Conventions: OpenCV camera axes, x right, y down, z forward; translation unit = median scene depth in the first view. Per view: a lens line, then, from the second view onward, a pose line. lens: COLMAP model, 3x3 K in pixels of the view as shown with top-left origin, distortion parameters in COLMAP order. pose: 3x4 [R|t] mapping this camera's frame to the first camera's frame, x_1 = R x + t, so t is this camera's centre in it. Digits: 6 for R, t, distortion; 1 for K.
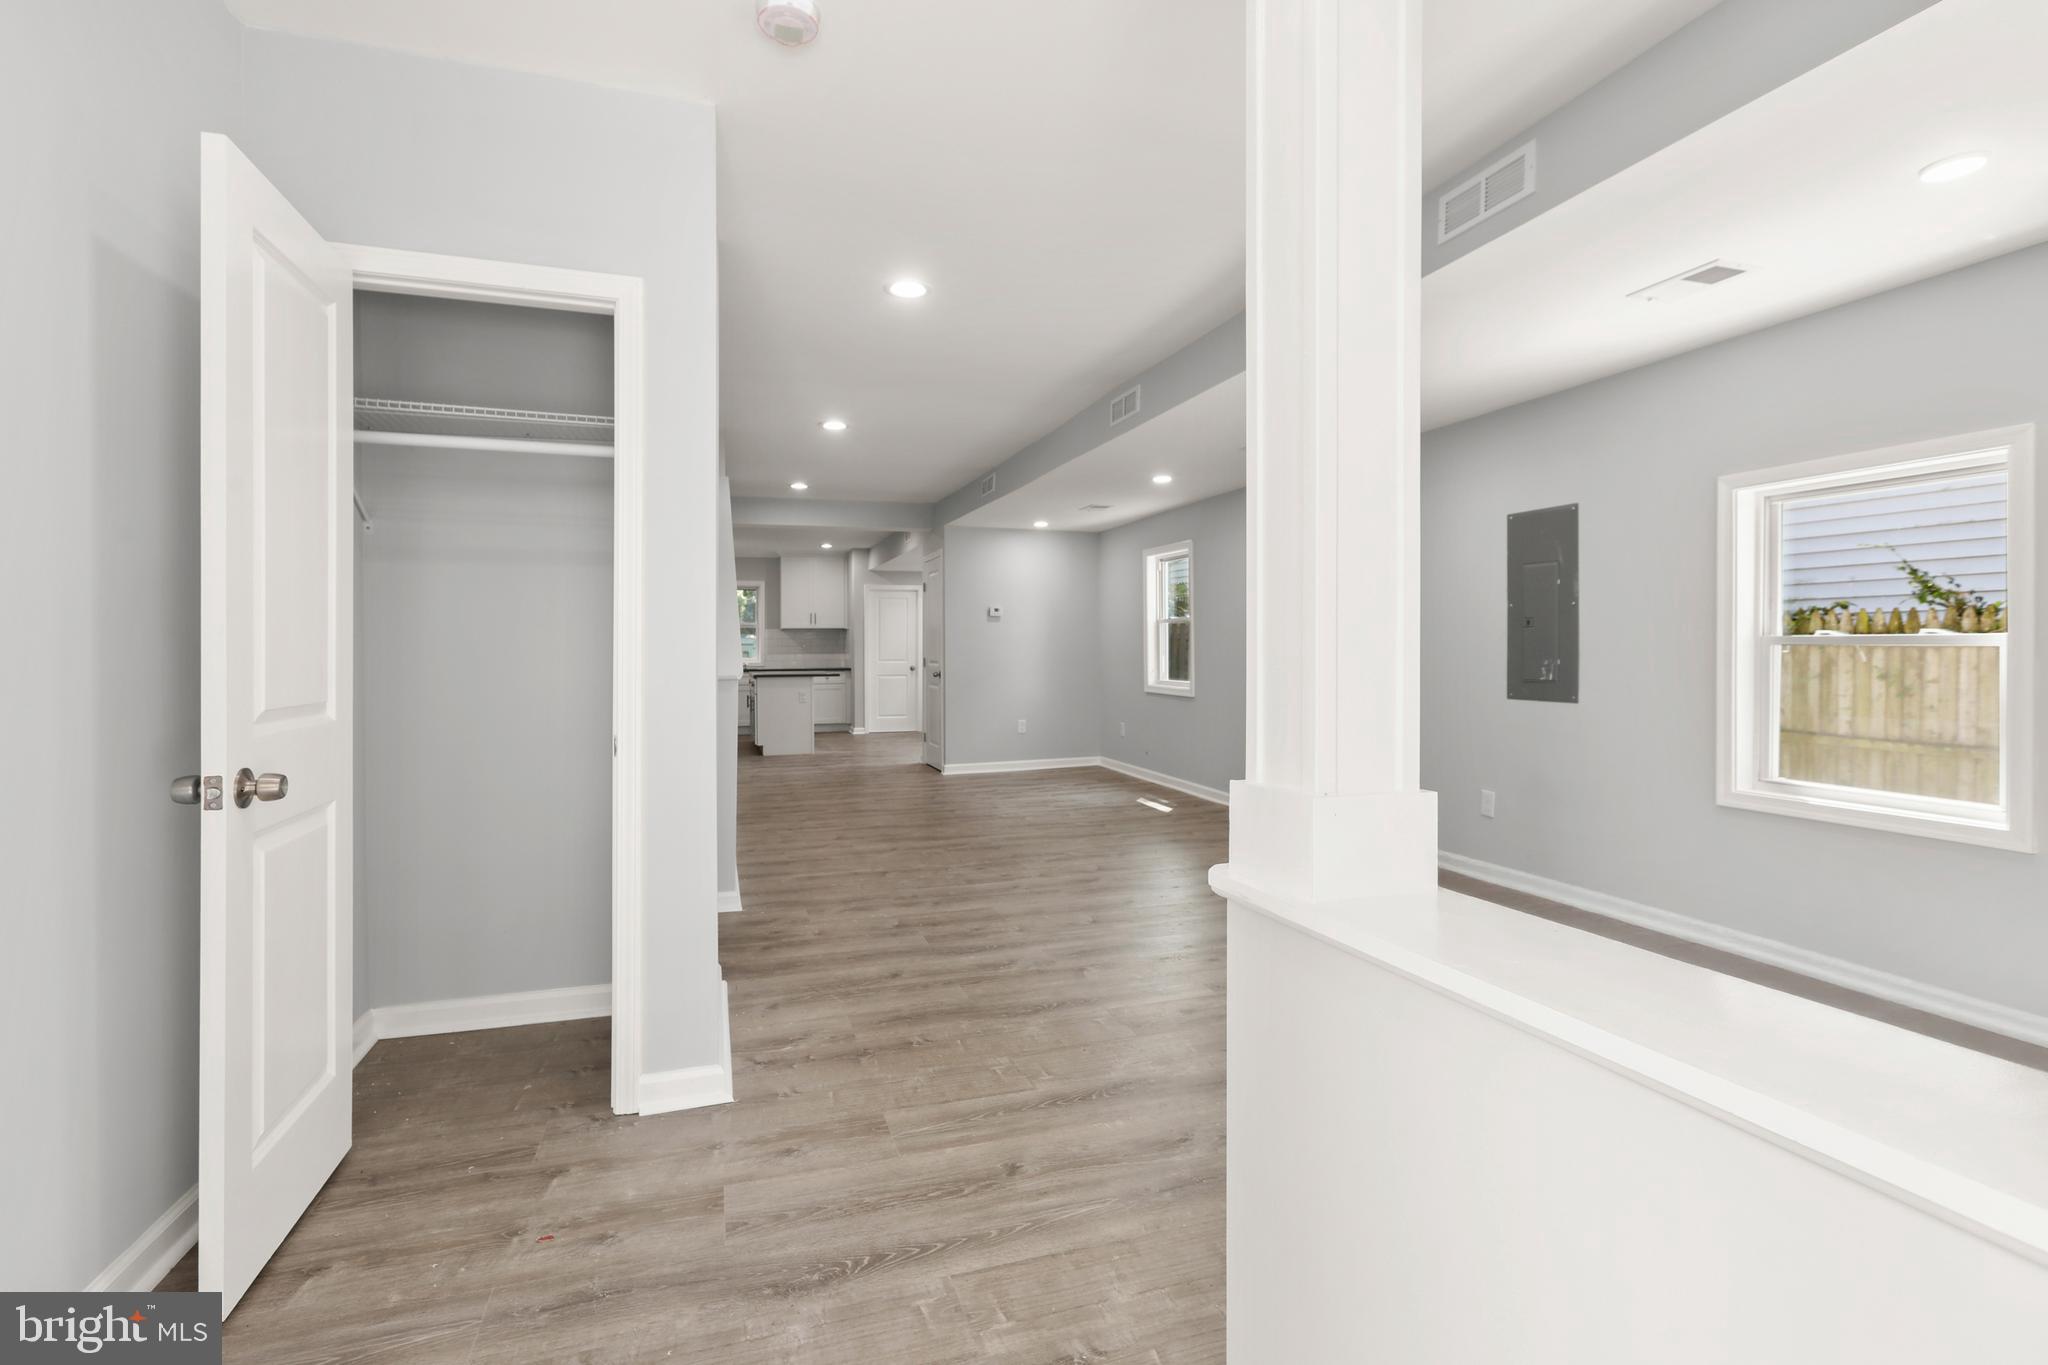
lens RADIAL K [[938.5, 0, 1024.3], [0, 938.5, 654.5], [0, 0, 1]] dist [-0.009079, 0.009188]
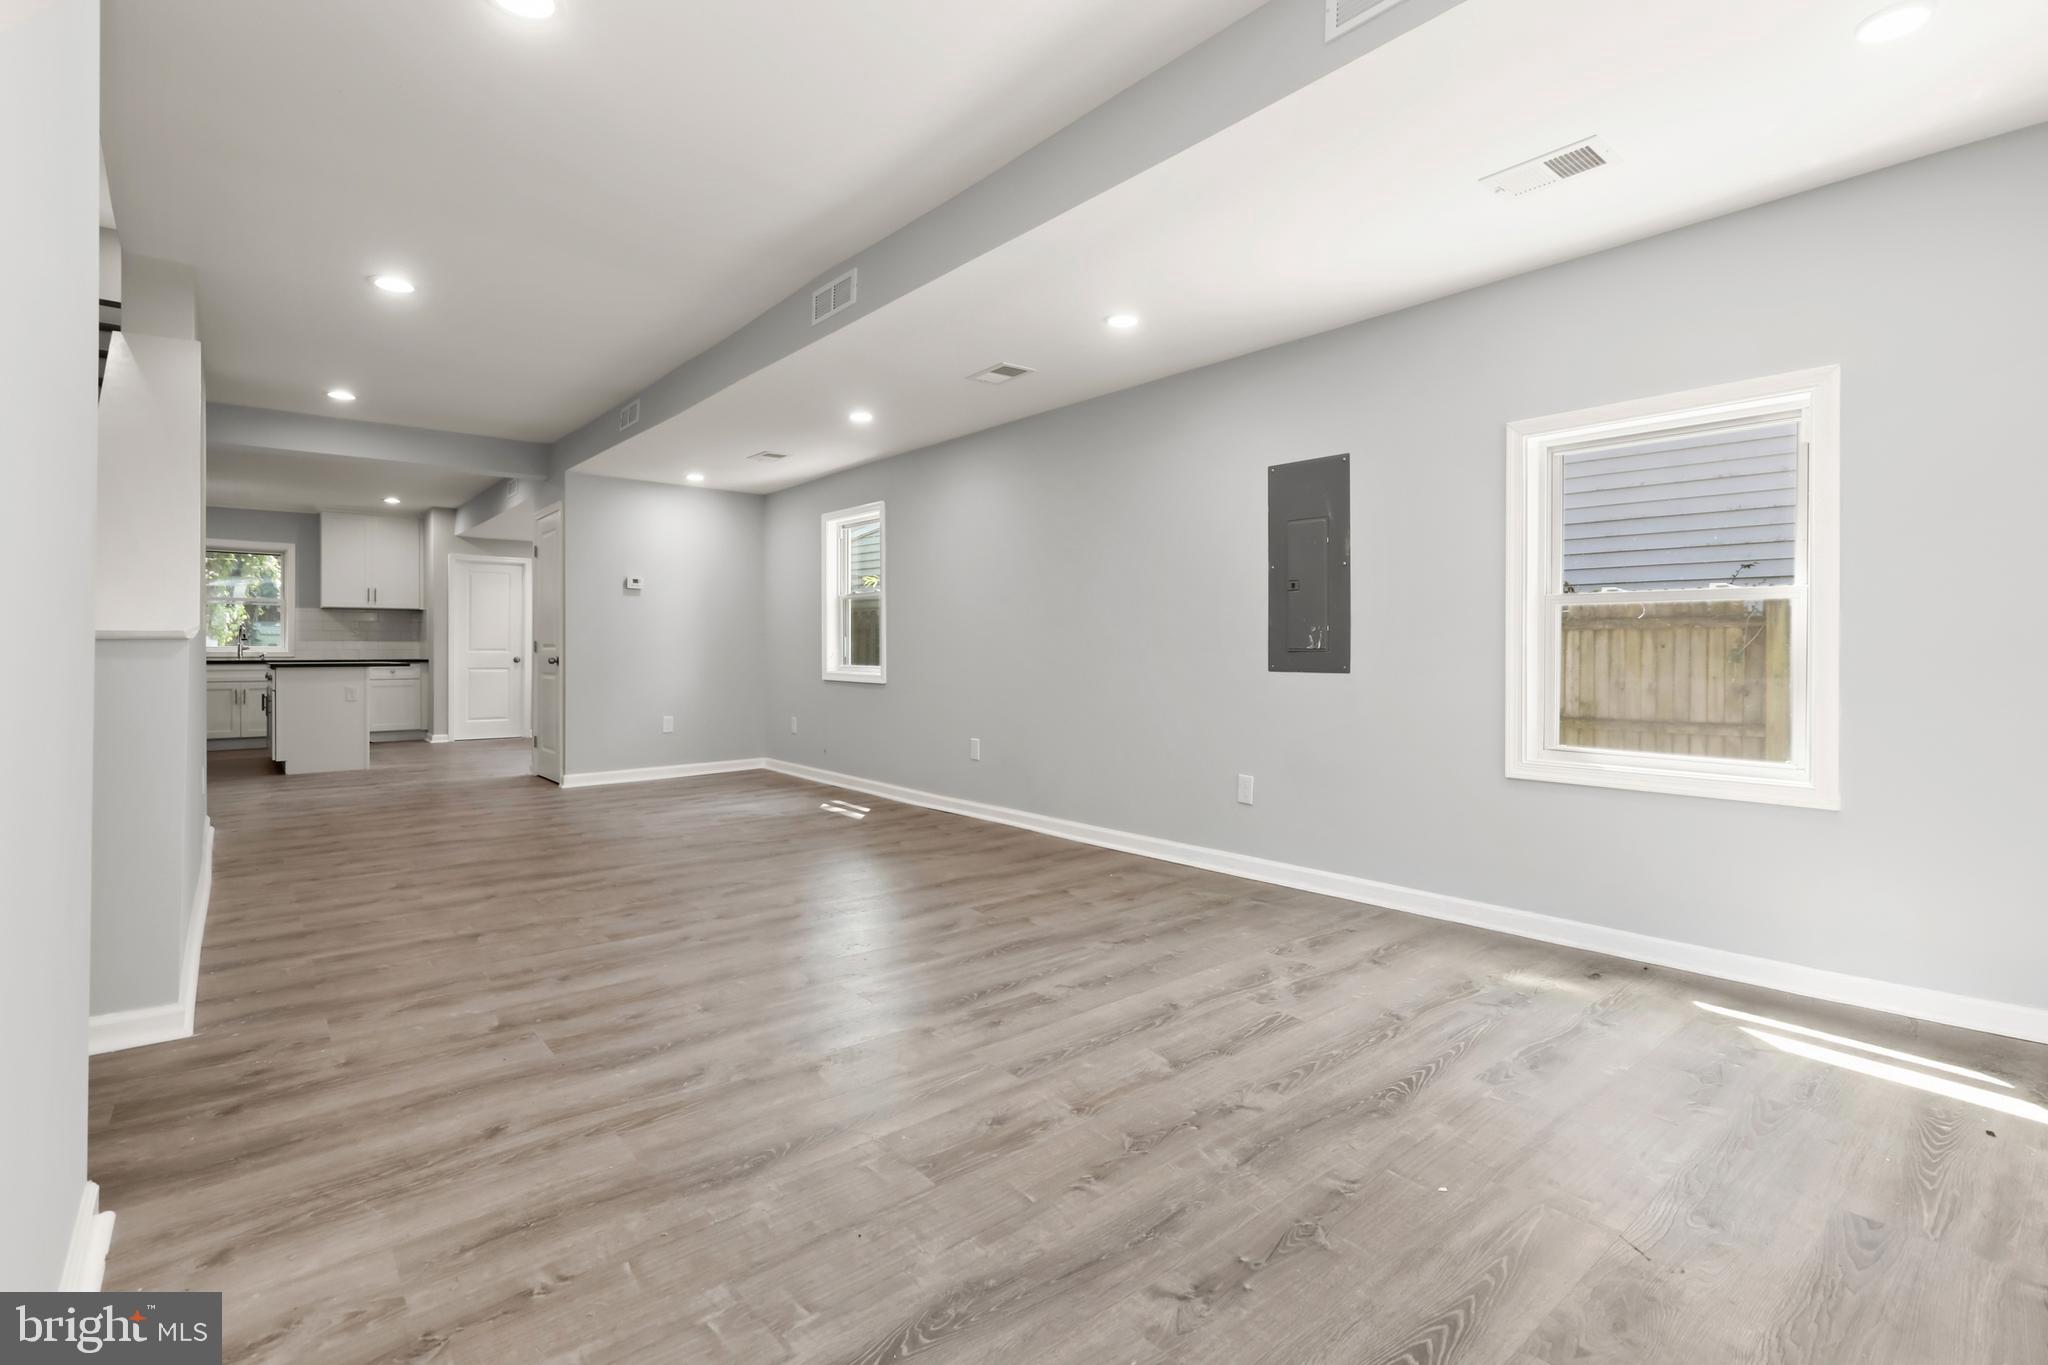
lens RADIAL K [[938.5, 0, 1024.3], [0, 938.5, 654.5], [0, 0, 1]] dist [-0.009079, 0.009188]
pose [[0.928460, 0.003871, 0.371411, -0.037199], [-0.002801, 0.999990, -0.003419, 0.035487], [-0.371421, 0.002134, 0.928462, 0.255122]]
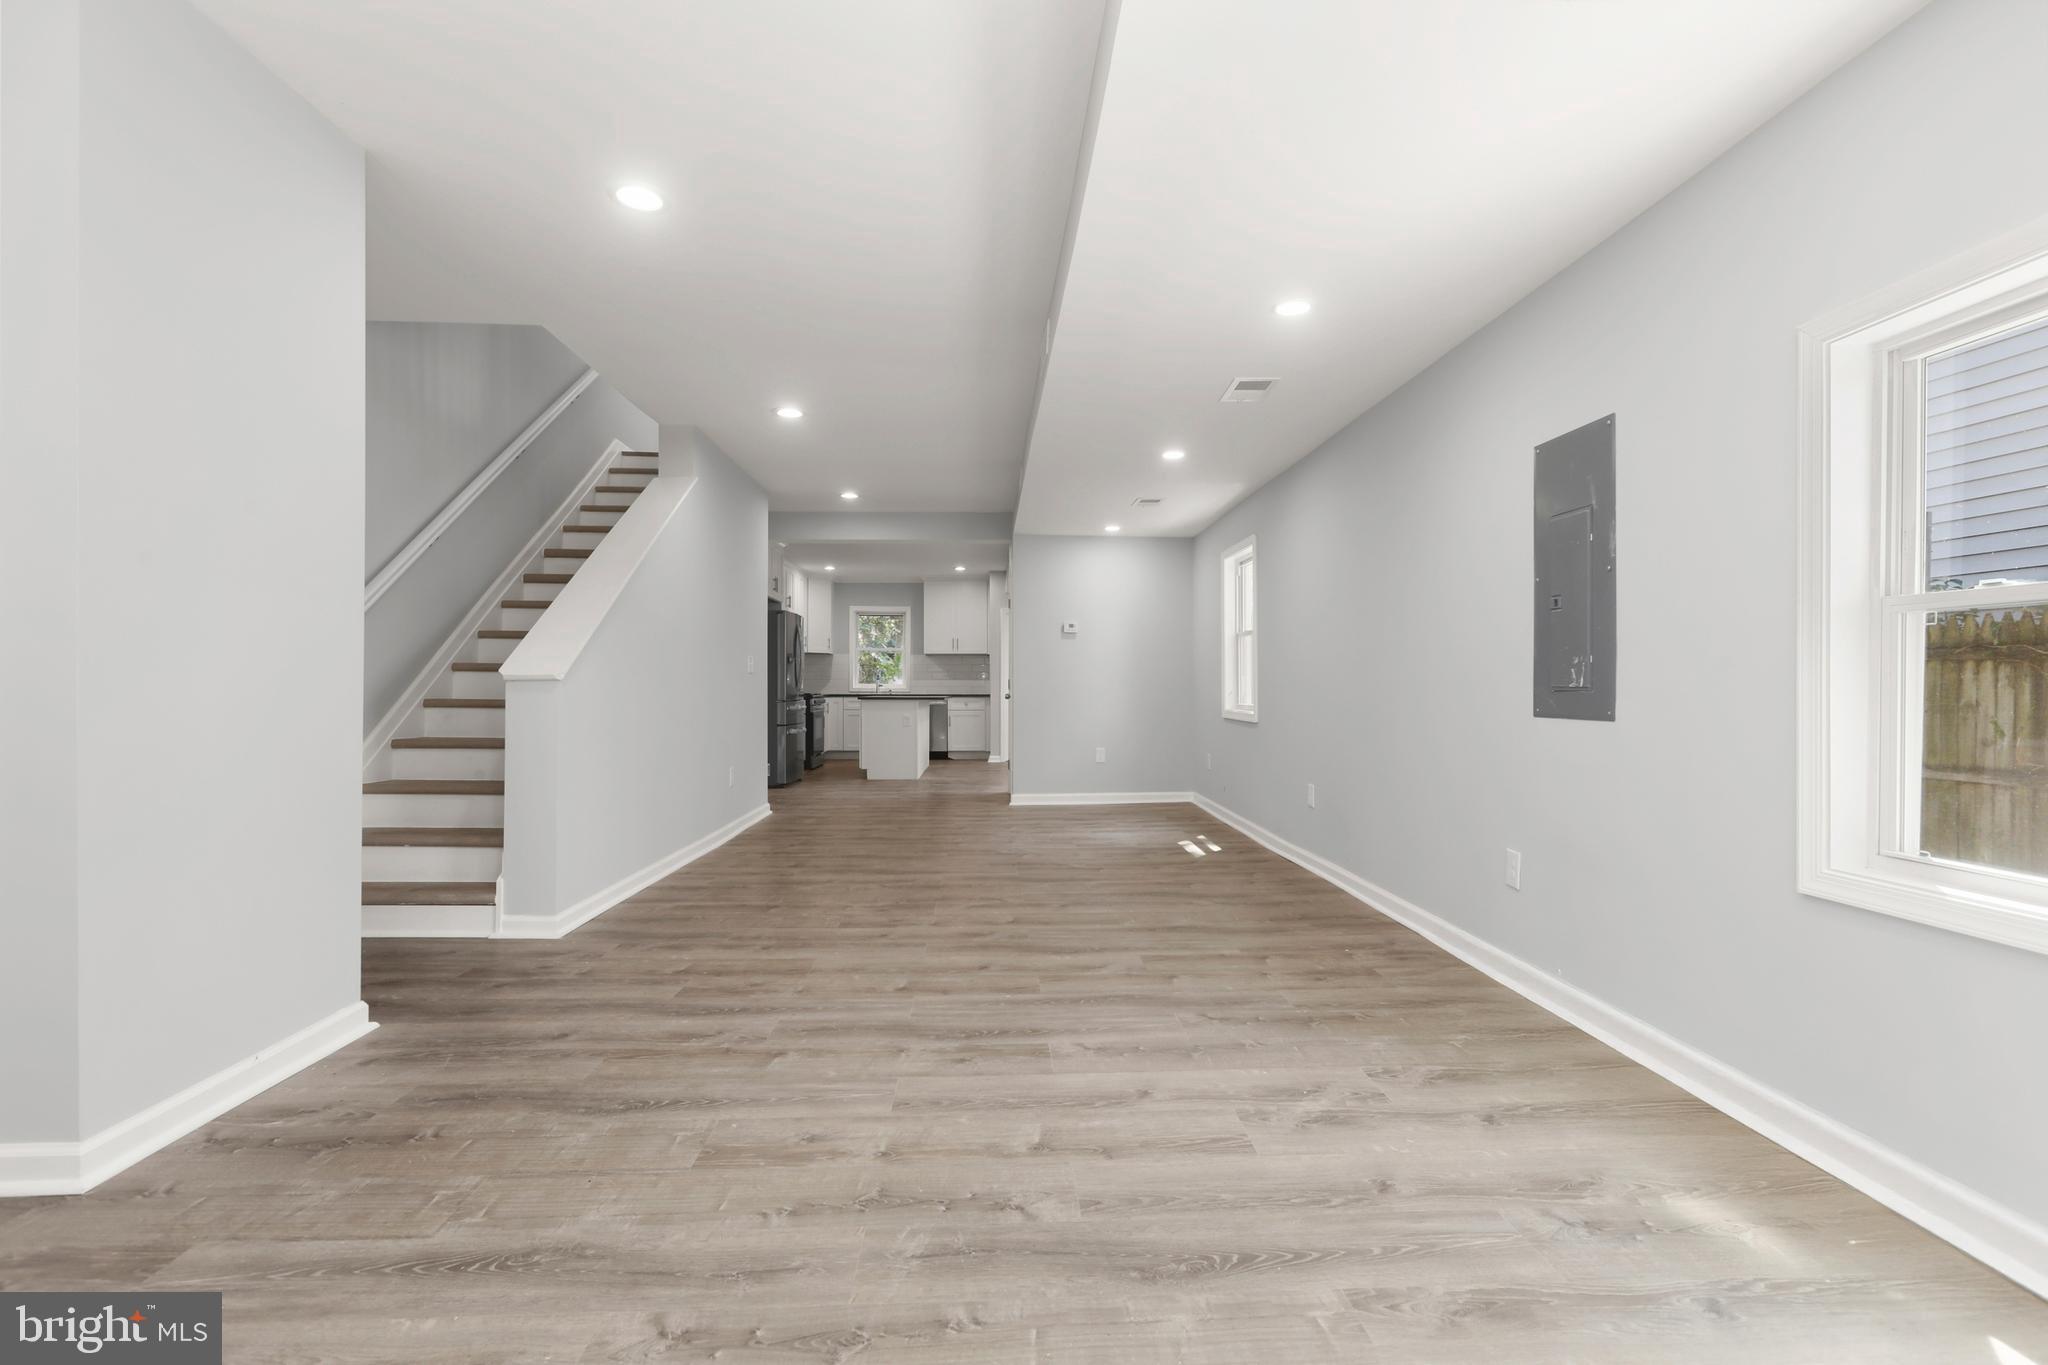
lens RADIAL K [[922.0, 0, 1035.8], [0, 922.0, 690.2], [0, 0, 1]] dist [0.000085, 0.000462]
pose [[0.964649, 0.008458, -0.263401, 0.348651], [-0.009093, 0.999958, -0.001192, 0.032553], [0.263380, 0.003544, 0.964686, 0.260556]]
